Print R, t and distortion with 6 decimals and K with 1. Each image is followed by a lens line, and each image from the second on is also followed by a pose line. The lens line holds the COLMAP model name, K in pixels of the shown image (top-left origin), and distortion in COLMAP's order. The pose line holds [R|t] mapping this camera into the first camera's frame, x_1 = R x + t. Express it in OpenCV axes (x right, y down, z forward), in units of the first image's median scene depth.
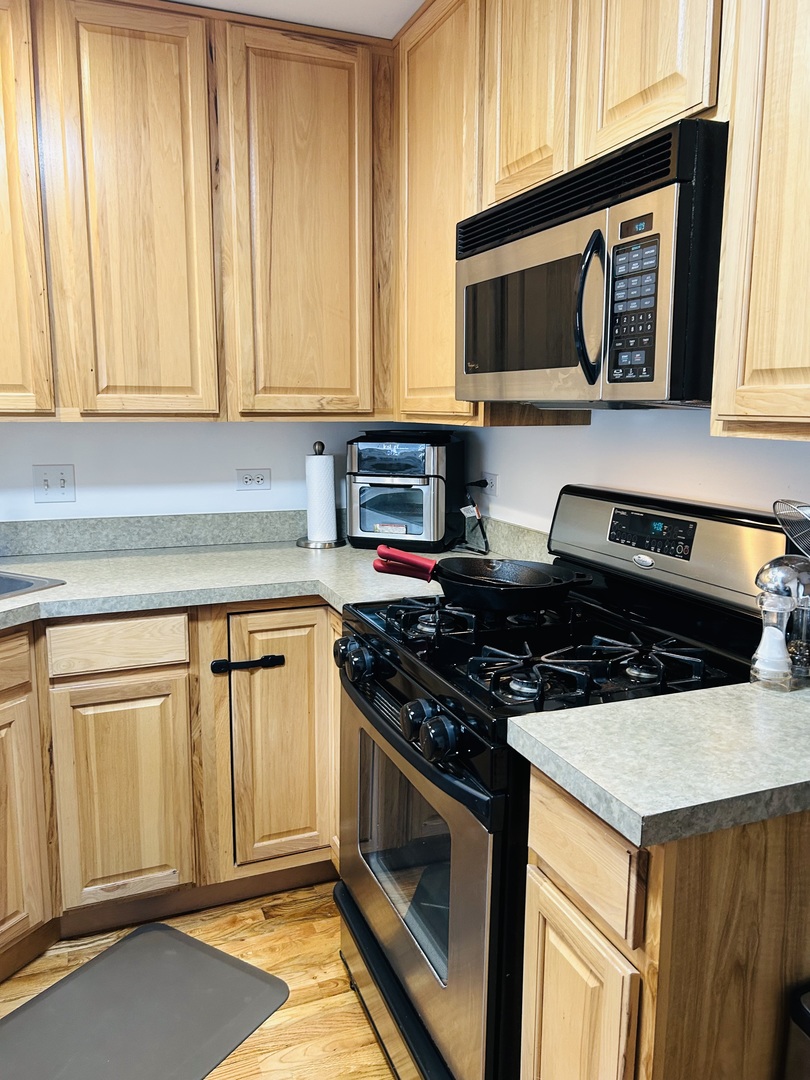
lens RADIAL K [[819.5, 0, 407.5], [0, 819.5, 534.8], [0, 0, 1]] dist [0.041428, -0.034130]
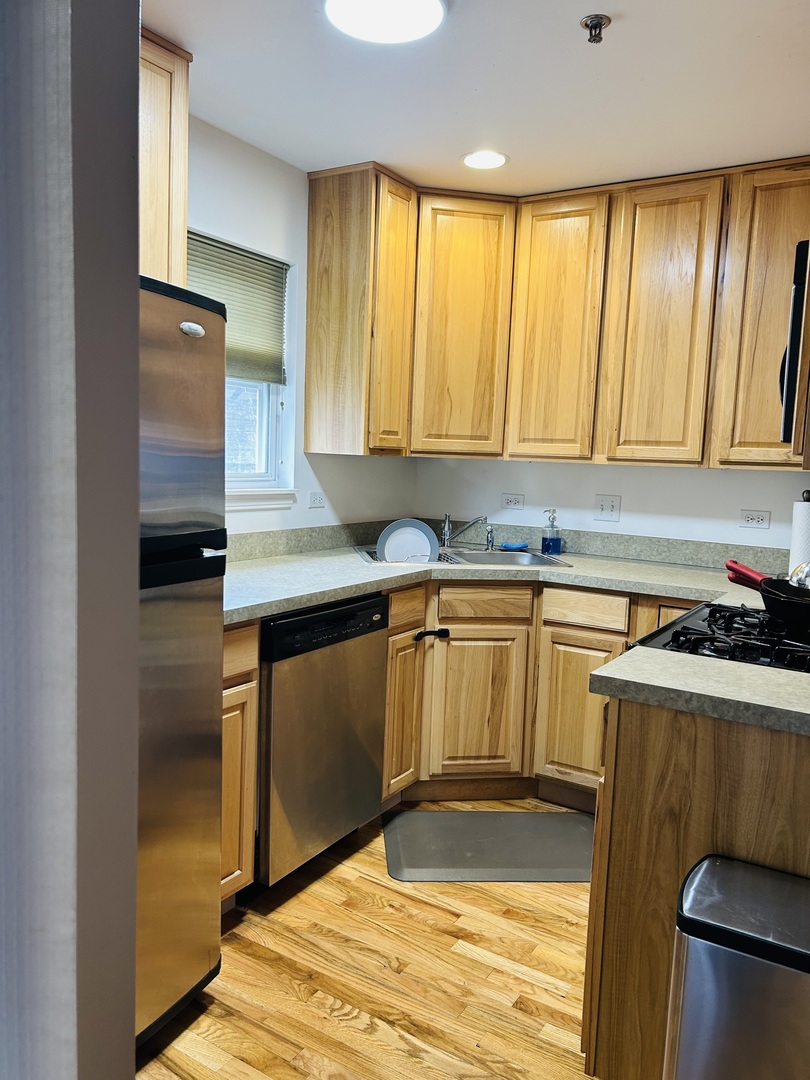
lens RADIAL K [[819.5, 0, 403.1], [0, 819.5, 543.0], [0, 0, 1]] dist [0.041428, -0.034130]
pose [[0.585658, 0.105464, -0.803668, 0.621063], [-0.165612, 0.986152, 0.008725, 0.053662], [0.793459, 0.127988, 0.595014, -0.163634]]
